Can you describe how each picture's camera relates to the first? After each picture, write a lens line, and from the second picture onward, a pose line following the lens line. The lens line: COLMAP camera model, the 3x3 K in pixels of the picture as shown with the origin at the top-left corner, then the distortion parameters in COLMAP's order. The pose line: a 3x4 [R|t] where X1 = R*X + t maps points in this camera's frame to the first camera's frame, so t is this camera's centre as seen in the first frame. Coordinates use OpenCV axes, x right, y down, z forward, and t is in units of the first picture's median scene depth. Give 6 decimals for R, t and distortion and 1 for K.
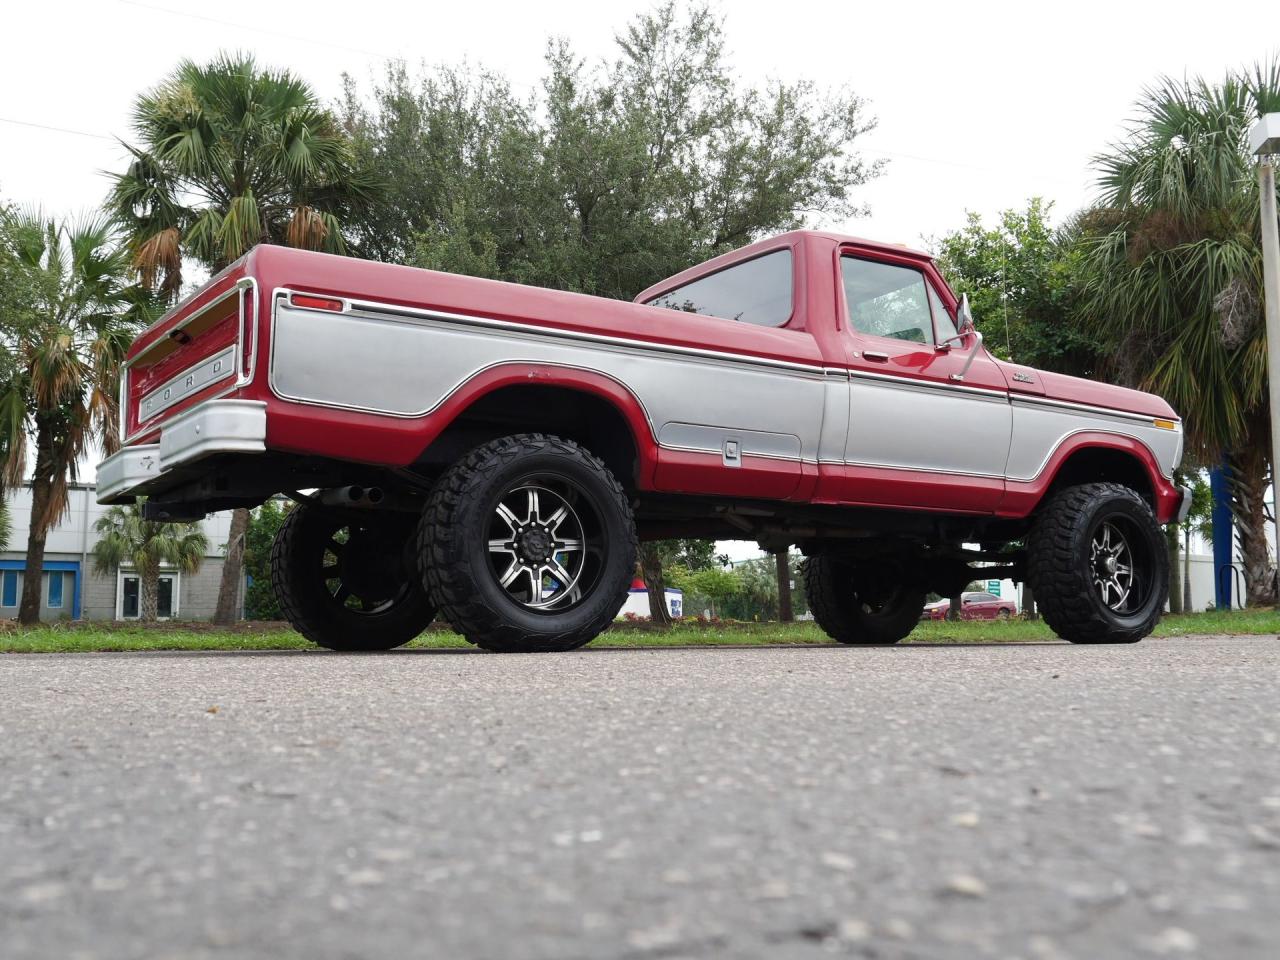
lens RADIAL K [[1345.1, 0, 639.1], [0, 1345.1, 482.6], [0, 0, 1]] dist [-0.000547, 0.000116]
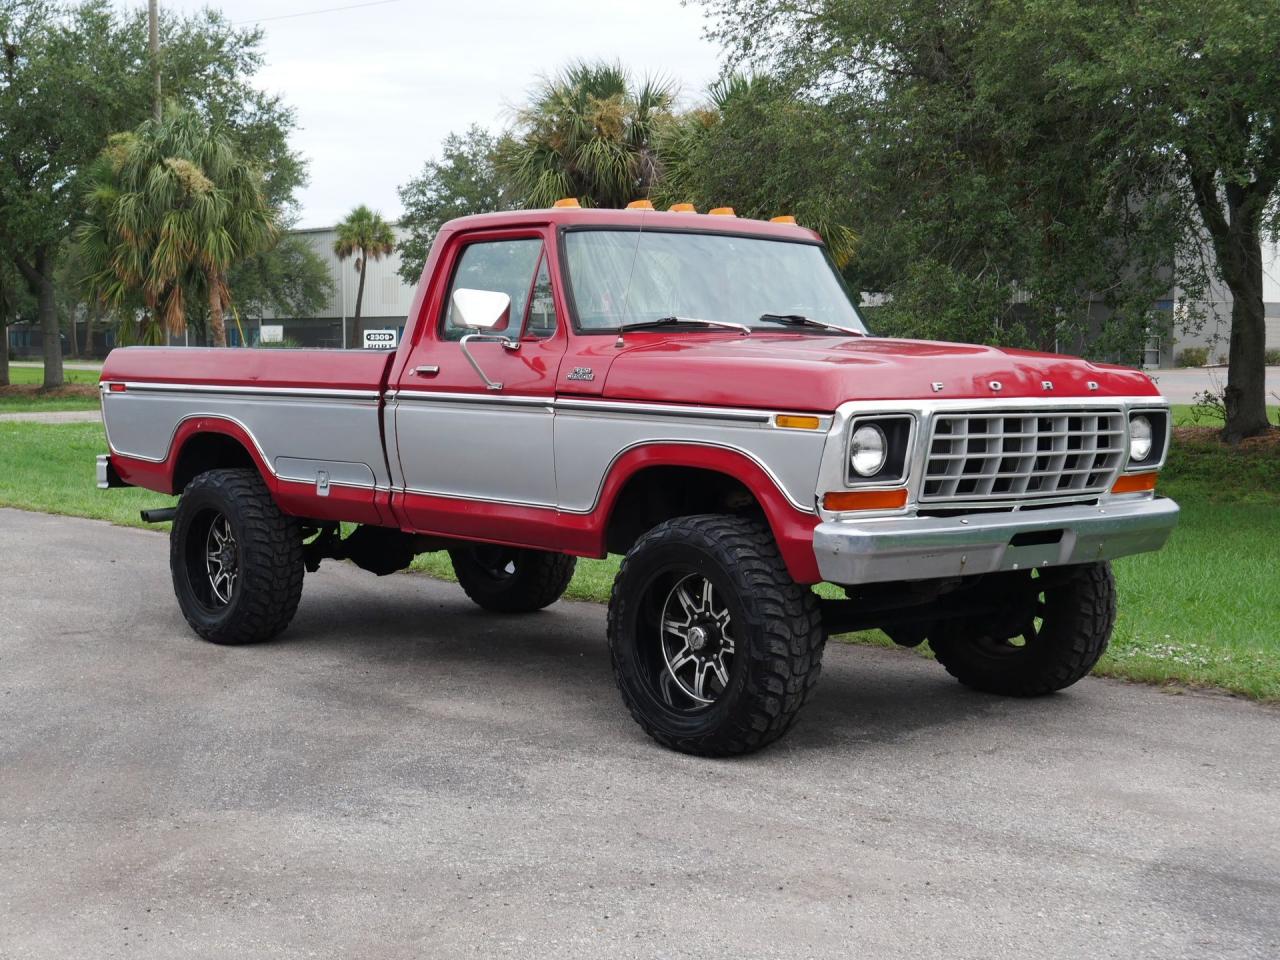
lens RADIAL K [[1864.3, 0, 644.2], [0, 1864.3, 476.5], [0, 0, 1]] dist [0.014828, -0.042331]
pose [[0.153273, 0.070252, -0.985683, 0.462660], [0.104922, 0.990674, 0.086924, -0.038000], [0.982598, -0.116743, 0.144473, 0.309032]]
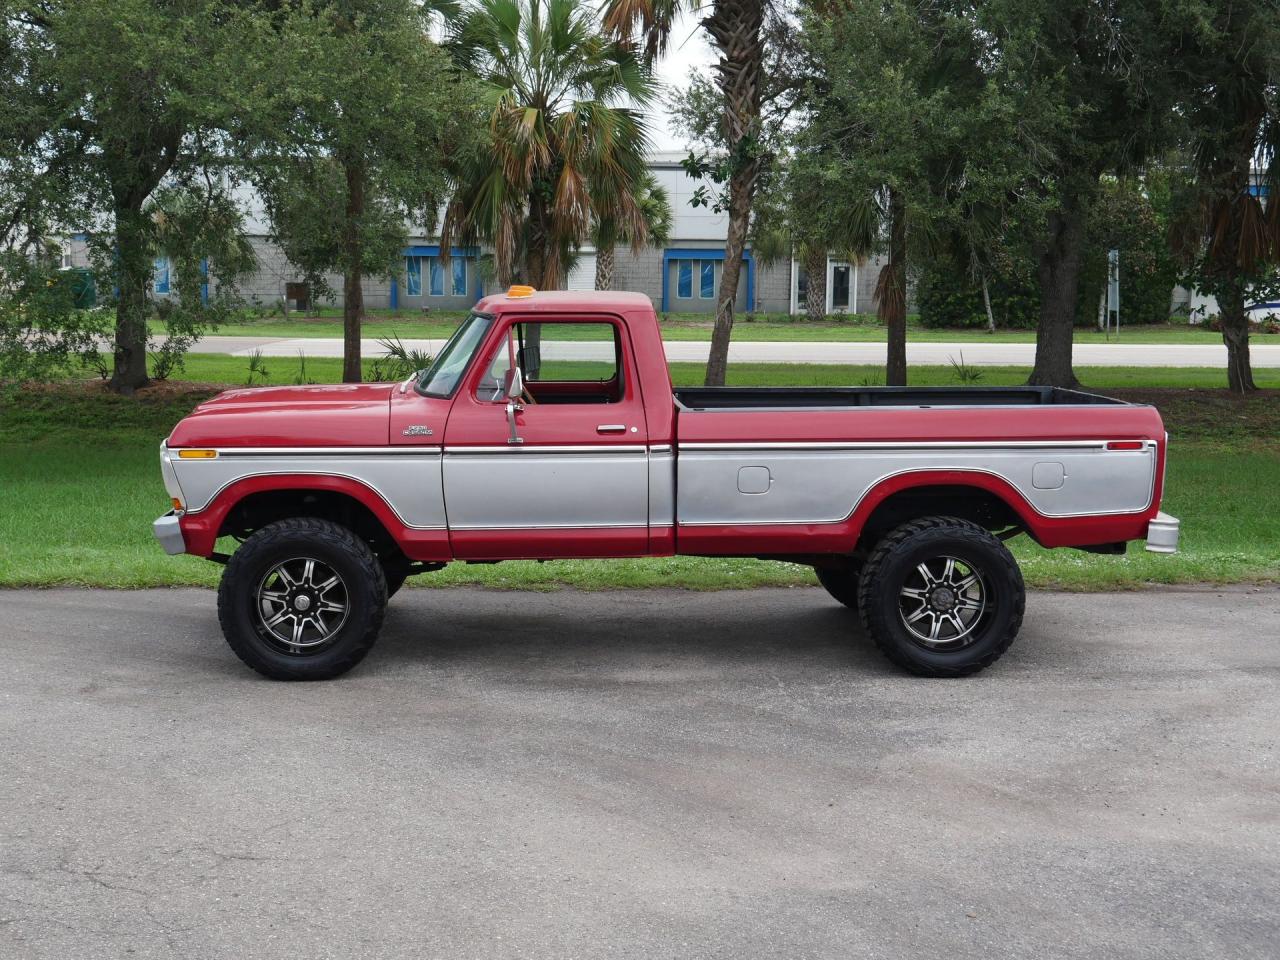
lens RADIAL K [[1632.4, 0, 633.8], [0, 1632.4, 478.5], [0, 0, 1]] dist [0.008772, -0.029223]
pose [[0.859515, 0.074075, -0.505714, 0.297097], [0.044097, 0.975005, 0.217763, -0.112526], [0.509204, -0.209471, 0.834765, -0.047737]]
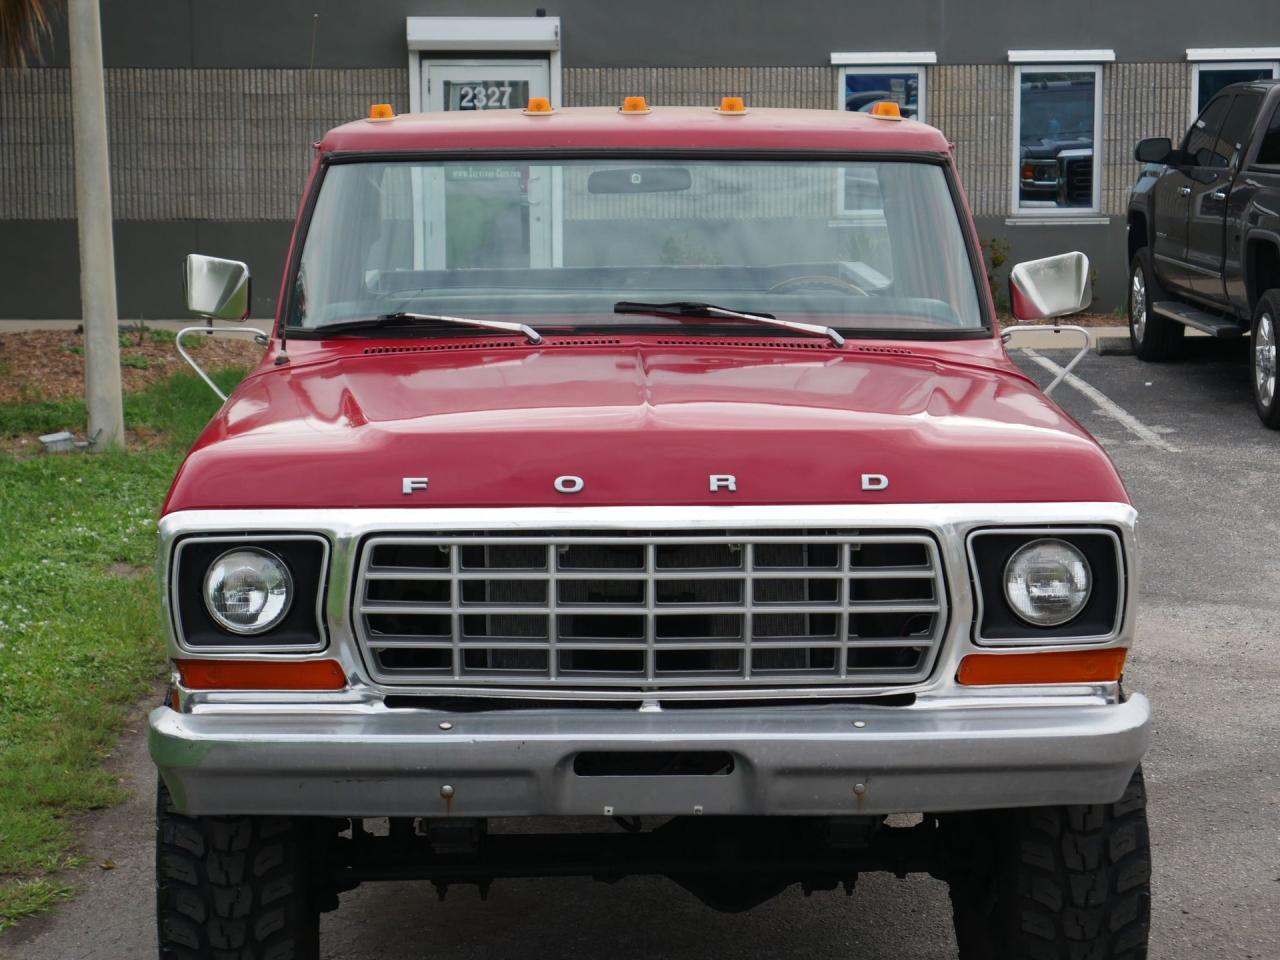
lens RADIAL K [[1811.9, 0, 640.9], [0, 1811.9, 476.6], [0, 0, 1]] dist [0.009828, -0.027659]
pose [[-0.530592, 0.142623, -0.835542, 0.282777], [0.105246, 0.989200, 0.102018, -0.036619], [0.841068, -0.033808, -0.539872, 0.528204]]
